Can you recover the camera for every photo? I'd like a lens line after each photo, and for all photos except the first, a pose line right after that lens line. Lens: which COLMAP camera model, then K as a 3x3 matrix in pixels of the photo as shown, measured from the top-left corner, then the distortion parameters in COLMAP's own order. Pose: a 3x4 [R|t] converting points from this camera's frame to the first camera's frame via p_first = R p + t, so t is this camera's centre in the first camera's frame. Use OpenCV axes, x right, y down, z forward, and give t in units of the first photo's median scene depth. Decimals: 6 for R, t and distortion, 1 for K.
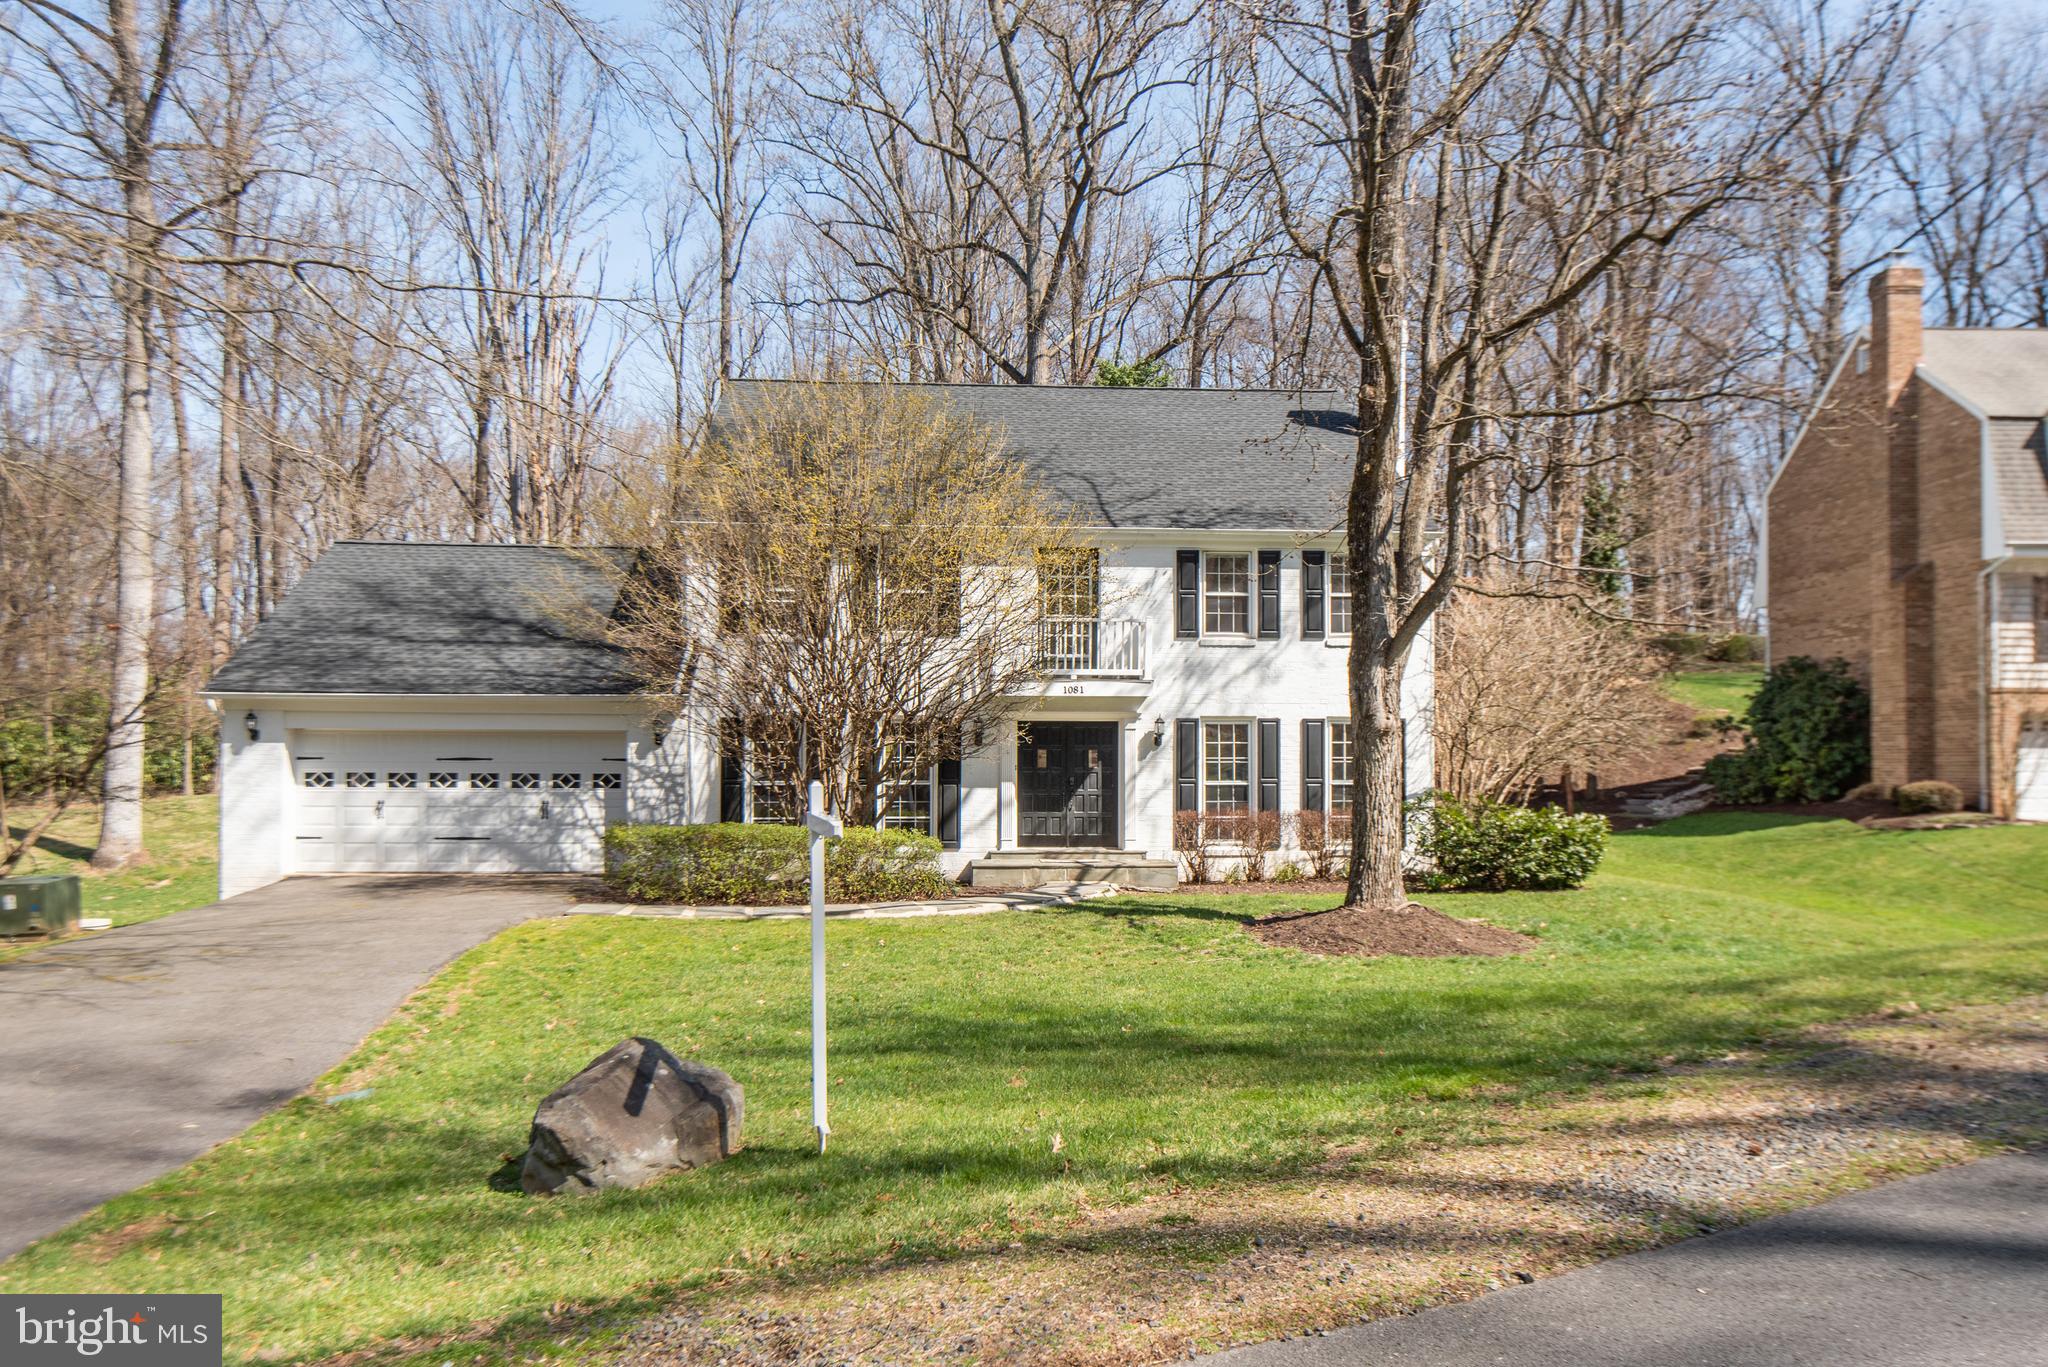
lens RADIAL K [[1543.6, 0, 1022.1], [0, 1543.6, 733.2], [0, 0, 1]] dist [0.016765, 0.001563]
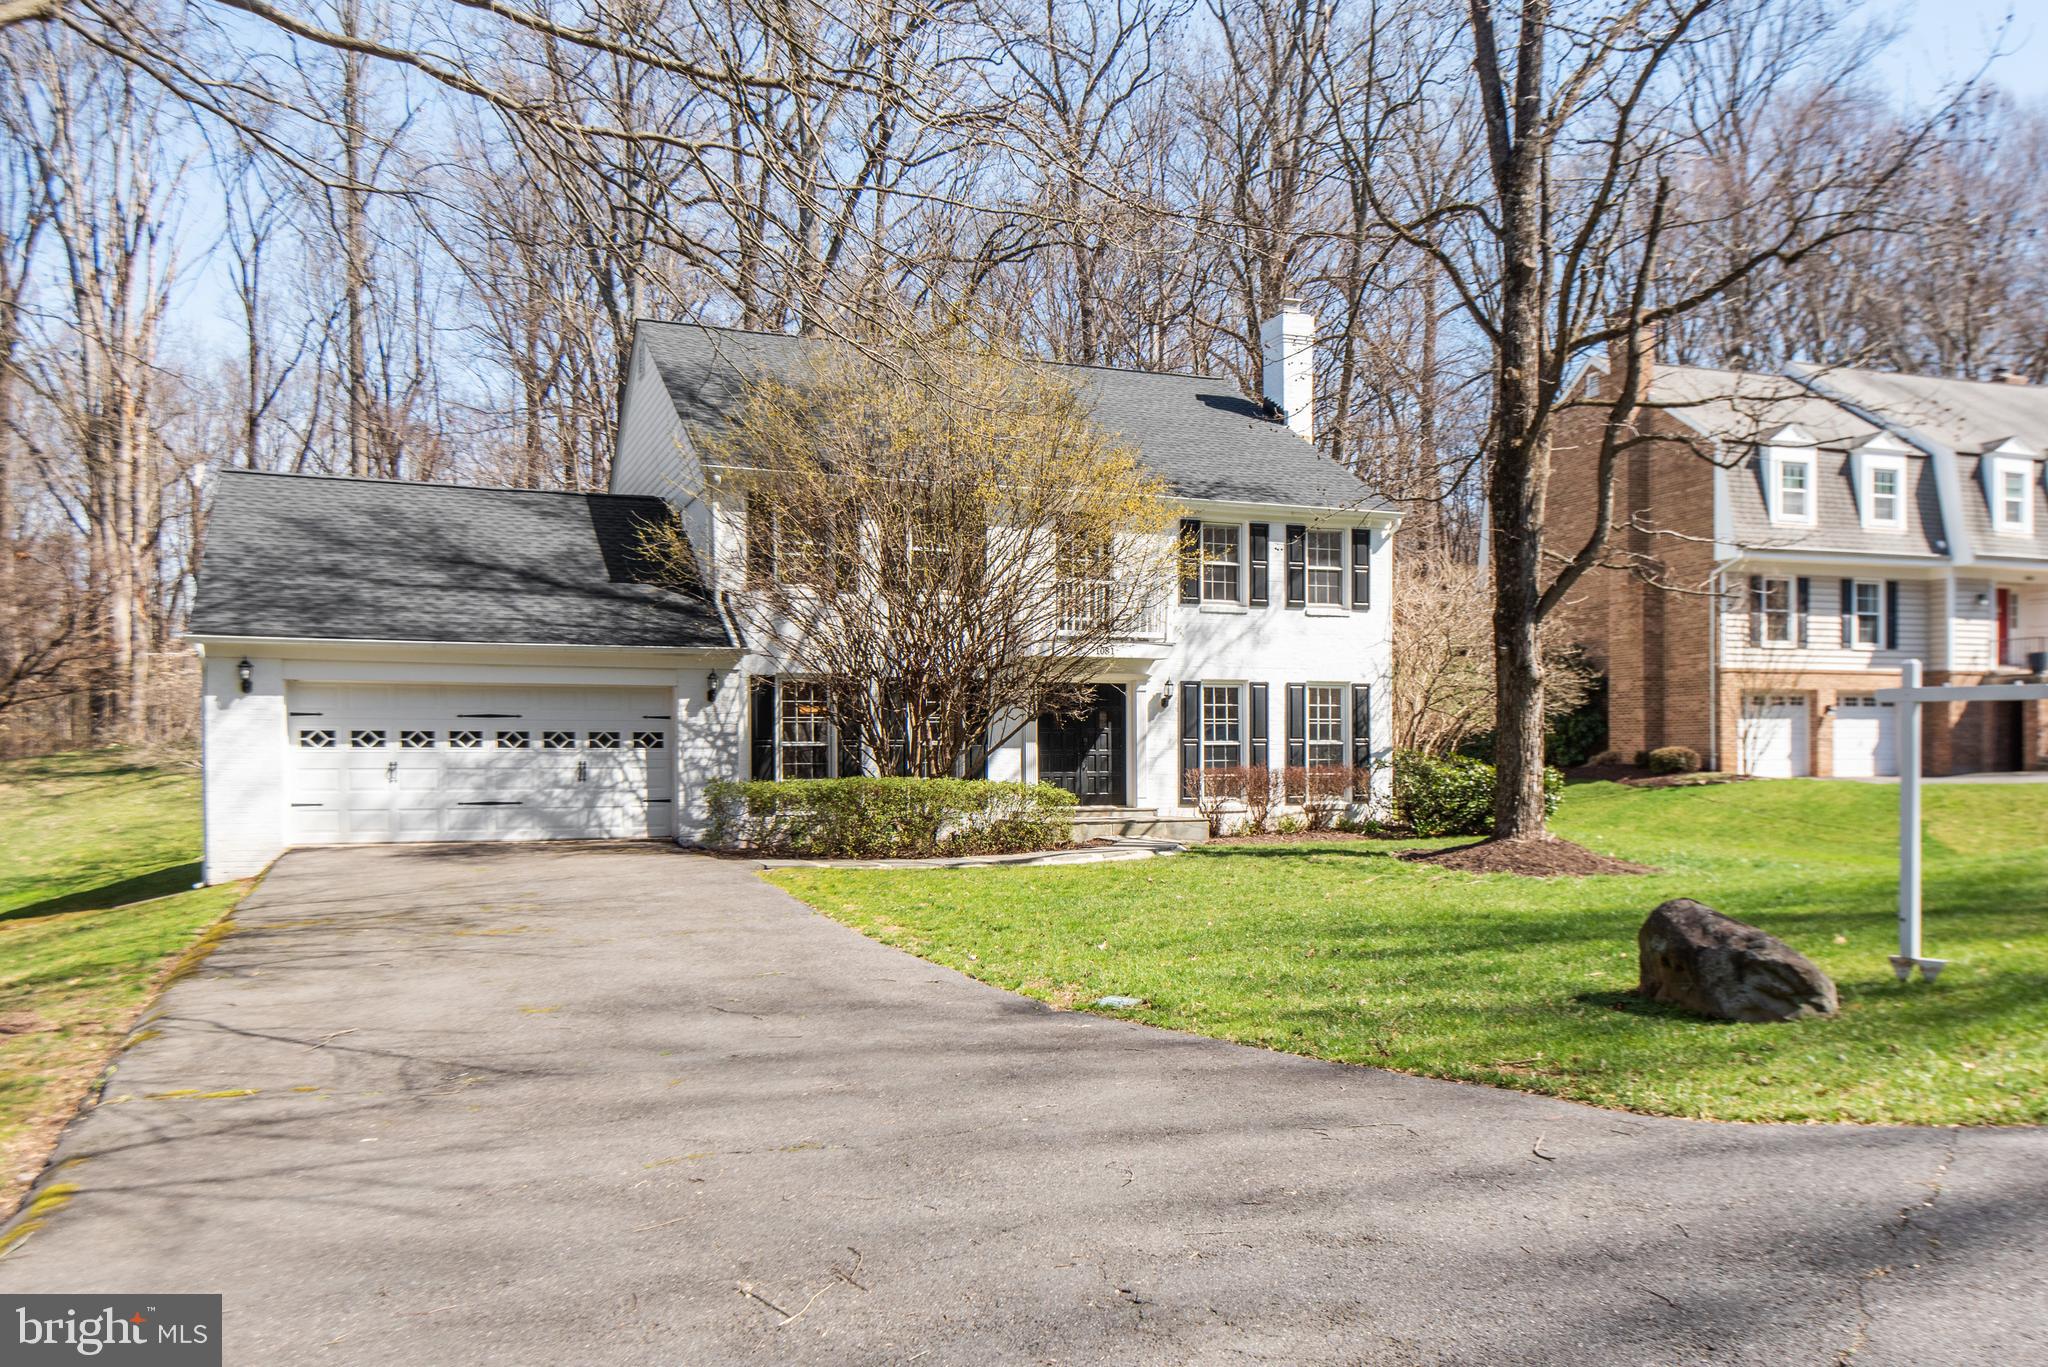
lens RADIAL K [[1562.3, 0, 1026.1], [0, 1562.3, 779.4], [0, 0, 1]] dist [0.019039, 0.002444]
pose [[0.946675, -0.010310, 0.322026, -0.342430], [0.001019, 0.999579, 0.029006, 0.026292], [-0.322189, -0.027131, 0.946287, 0.032953]]
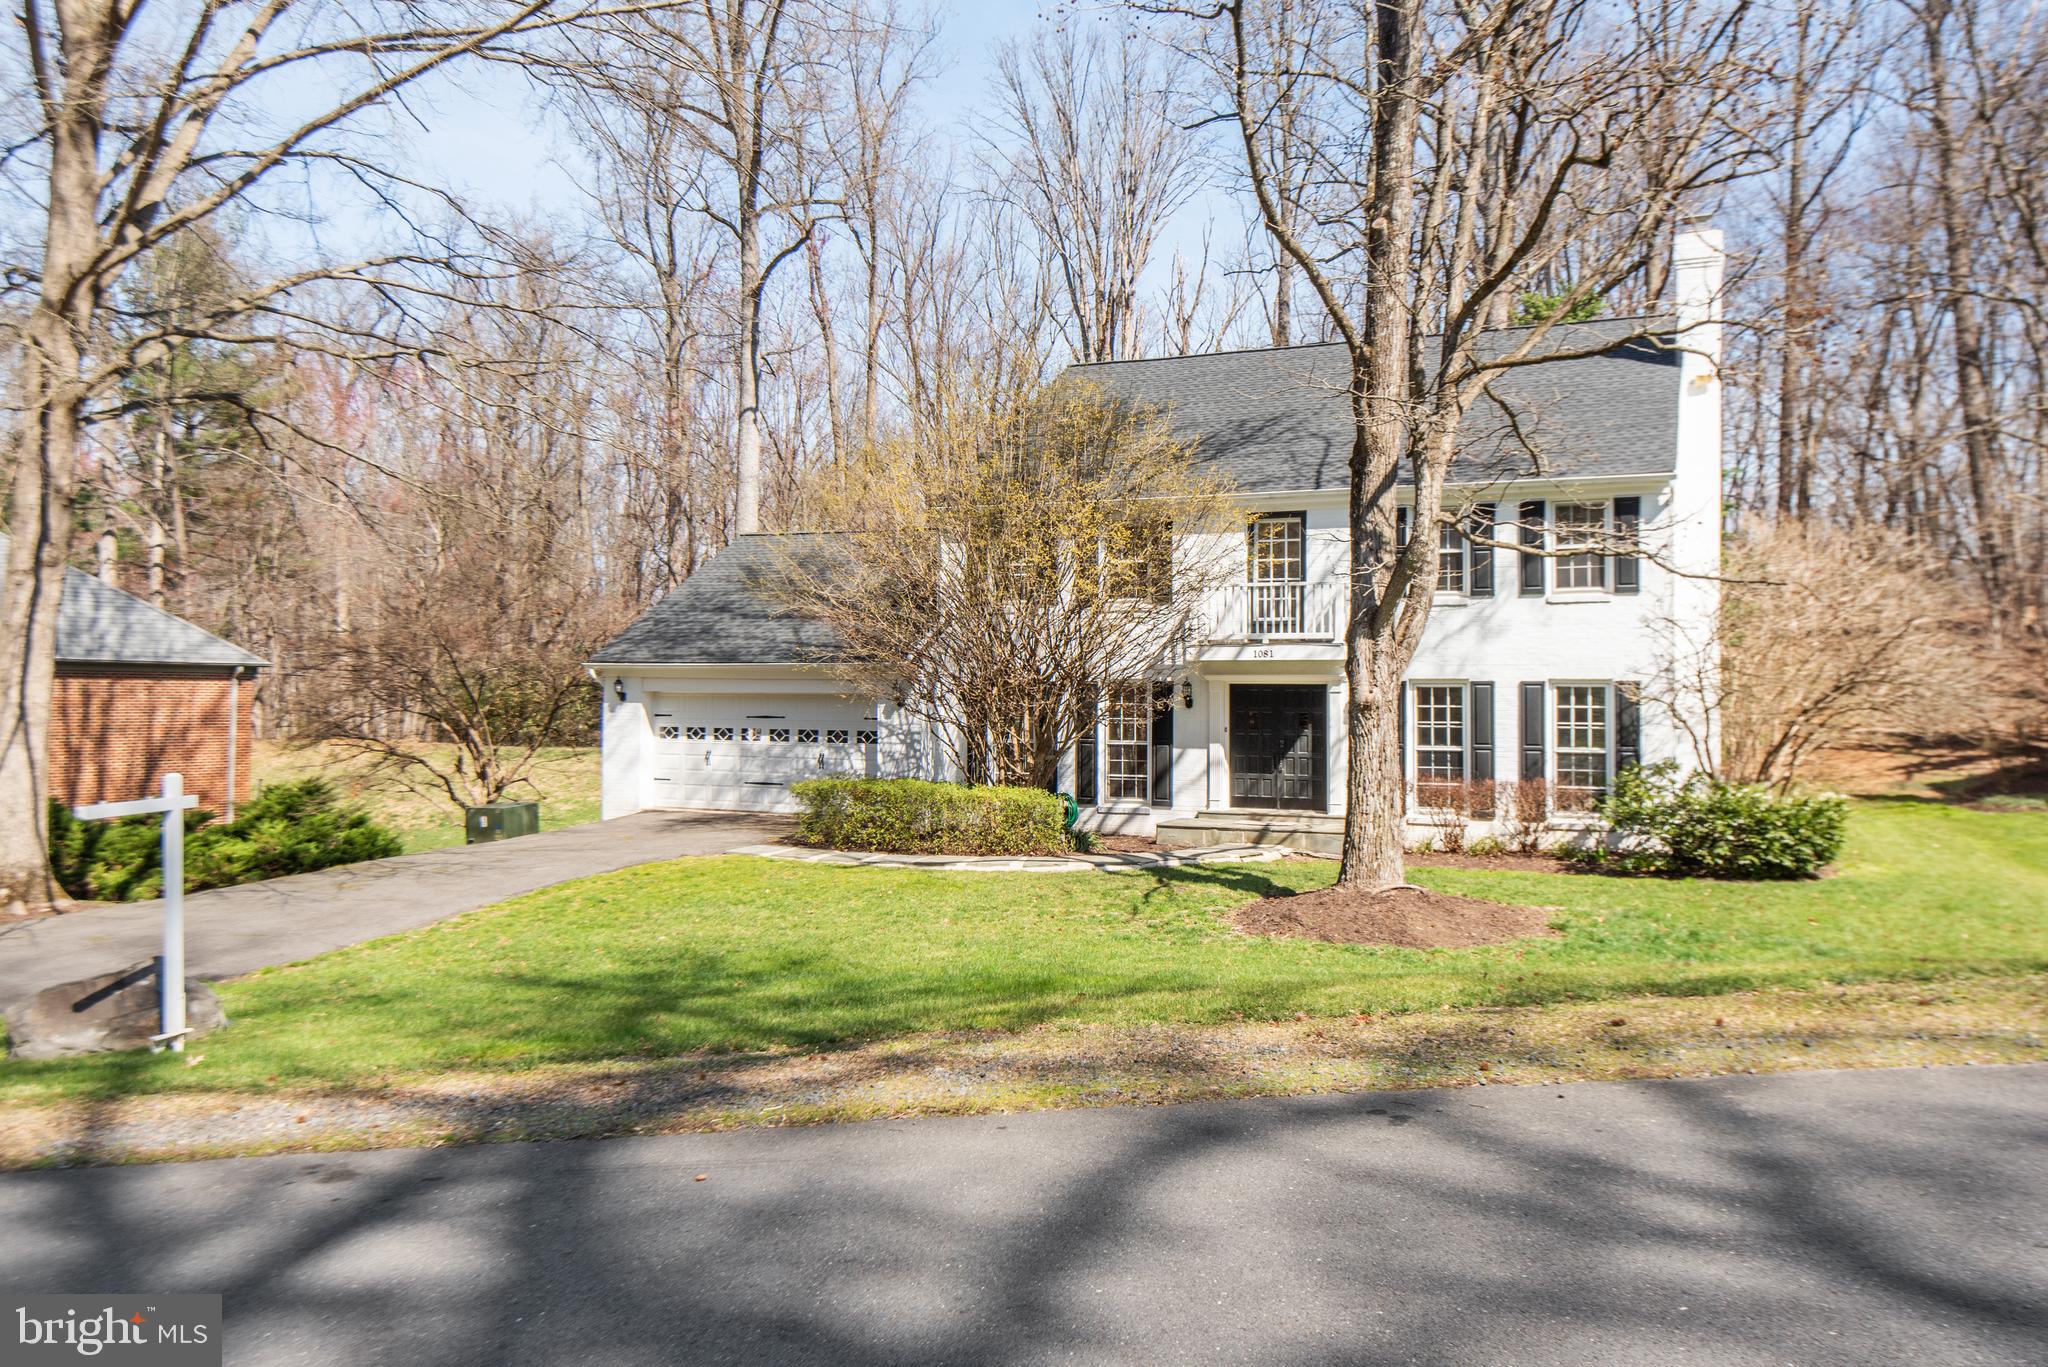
lens RADIAL K [[1520.7, 0, 1024.0], [0, 1520.7, 683.5], [0, 0, 1]] dist [0.003249, 0.000840]
pose [[0.887463, -0.000523, -0.460879, 0.343481], [0.004270, 0.999966, 0.007087, -0.016037], [0.460859, -0.008257, 0.887435, 0.045329]]
